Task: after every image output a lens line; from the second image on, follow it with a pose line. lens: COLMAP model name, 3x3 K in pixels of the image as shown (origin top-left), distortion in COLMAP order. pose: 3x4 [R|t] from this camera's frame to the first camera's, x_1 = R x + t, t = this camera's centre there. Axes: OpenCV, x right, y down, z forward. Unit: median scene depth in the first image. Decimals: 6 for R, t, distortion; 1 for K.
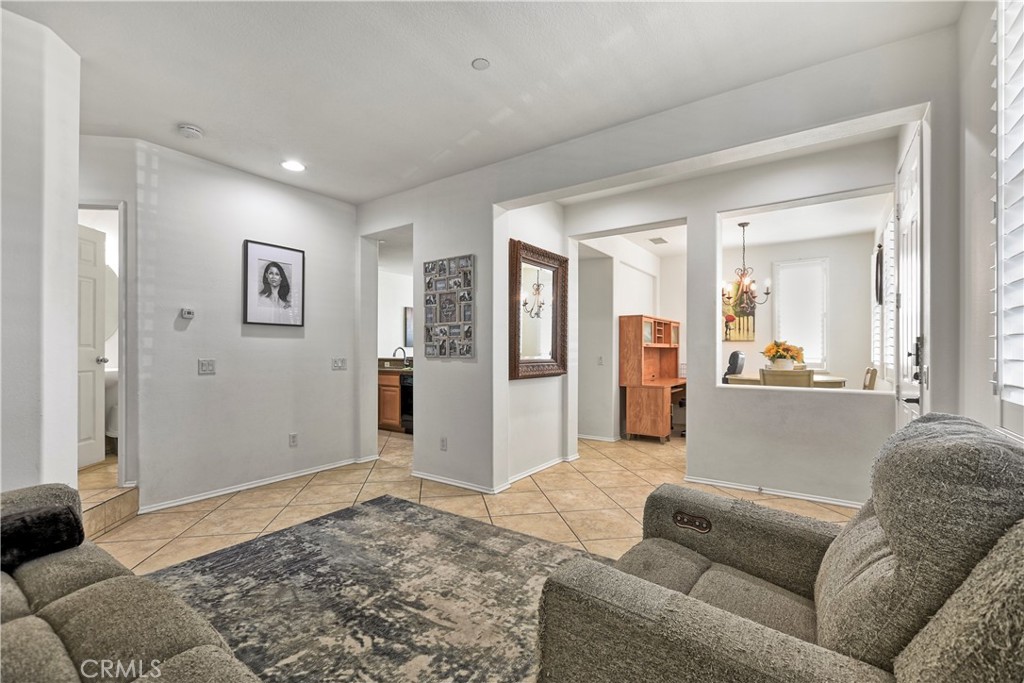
lens RADIAL K [[444.9, 0, 510.3], [0, 444.9, 351.1], [0, 0, 1]] dist [0.002846, -0.000605]
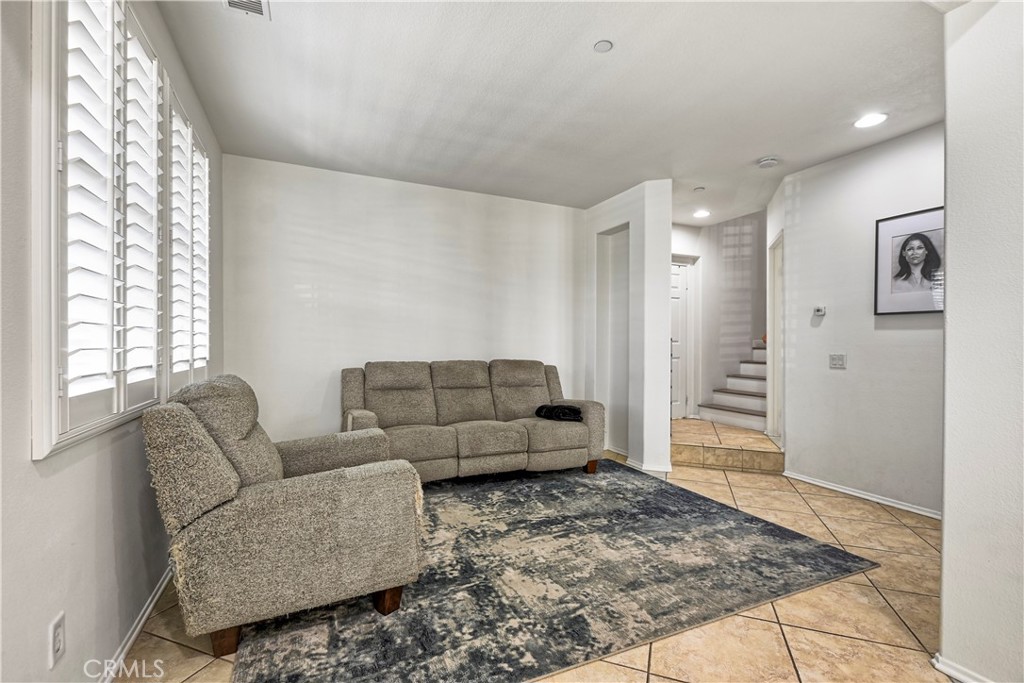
lens RADIAL K [[444.9, 0, 511.7], [0, 444.9, 344.4], [0, 0, 1]] dist [0.002846, -0.000605]
pose [[-0.506711, -0.001656, -0.862114, 0.542968], [-0.006184, 0.999979, 0.001714, -0.000319], [0.862094, 0.006200, -0.506711, 0.827386]]
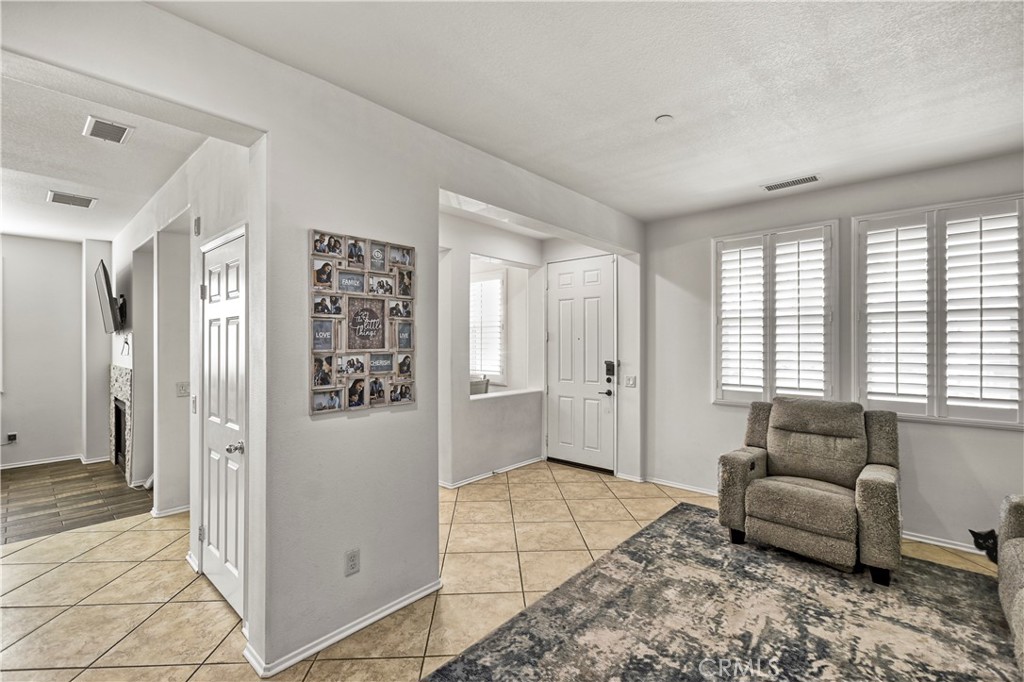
lens RADIAL K [[444.9, 0, 512.0], [0, 444.9, 335.4], [0, 0, 1]] dist [0.002846, -0.000605]
pose [[0.118944, 0.011823, 0.992831, -0.726870], [-0.000455, 0.999930, -0.011853, -0.077921], [-0.992901, 0.000958, 0.118941, 0.769930]]
